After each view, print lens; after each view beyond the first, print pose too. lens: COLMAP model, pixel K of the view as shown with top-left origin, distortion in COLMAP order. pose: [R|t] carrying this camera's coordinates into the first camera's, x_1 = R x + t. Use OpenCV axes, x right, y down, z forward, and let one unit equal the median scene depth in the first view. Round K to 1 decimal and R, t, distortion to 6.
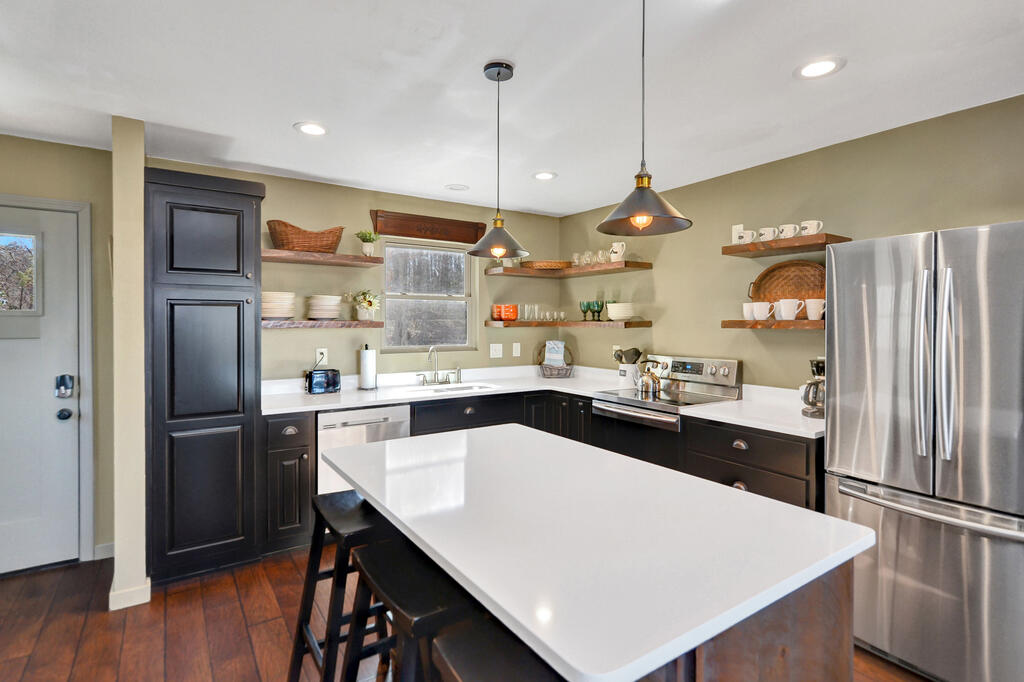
lens RADIAL K [[512.9, 0, 520.9], [0, 512.9, 322.5], [0, 0, 1]] dist [0.002832, 0.001483]
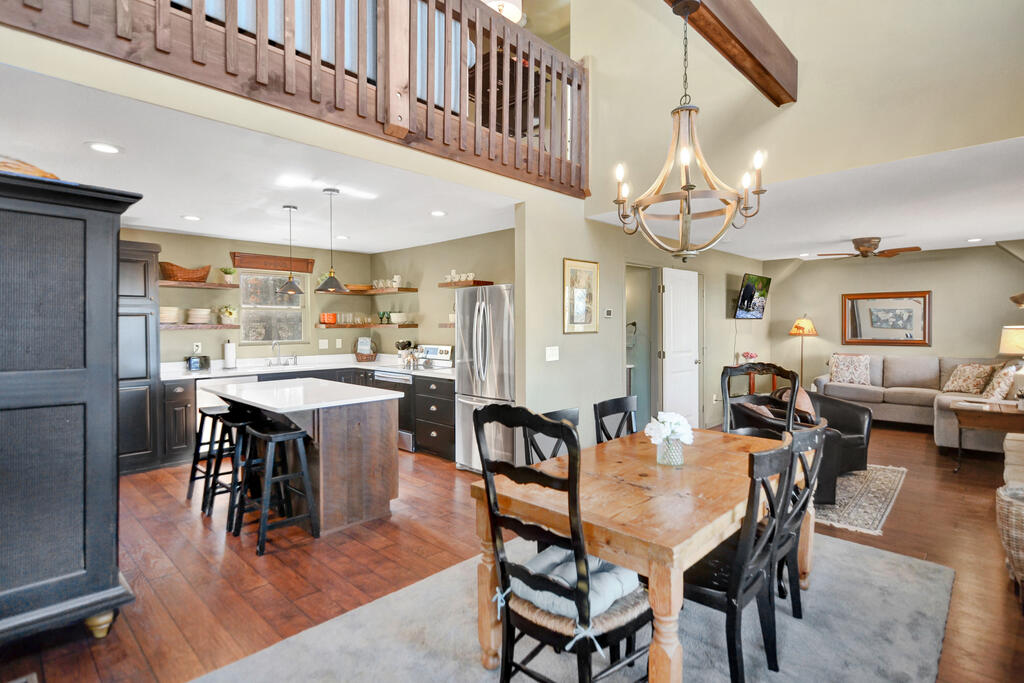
lens RADIAL K [[512.9, 0, 506.8], [0, 512.9, 334.4], [0, 0, 1]] dist [0.002832, 0.001483]
pose [[0.981288, -0.007642, 0.192392, 0.224706], [0.003601, 0.999766, 0.021345, -0.003703], [-0.192510, -0.020253, 0.981086, -0.678014]]
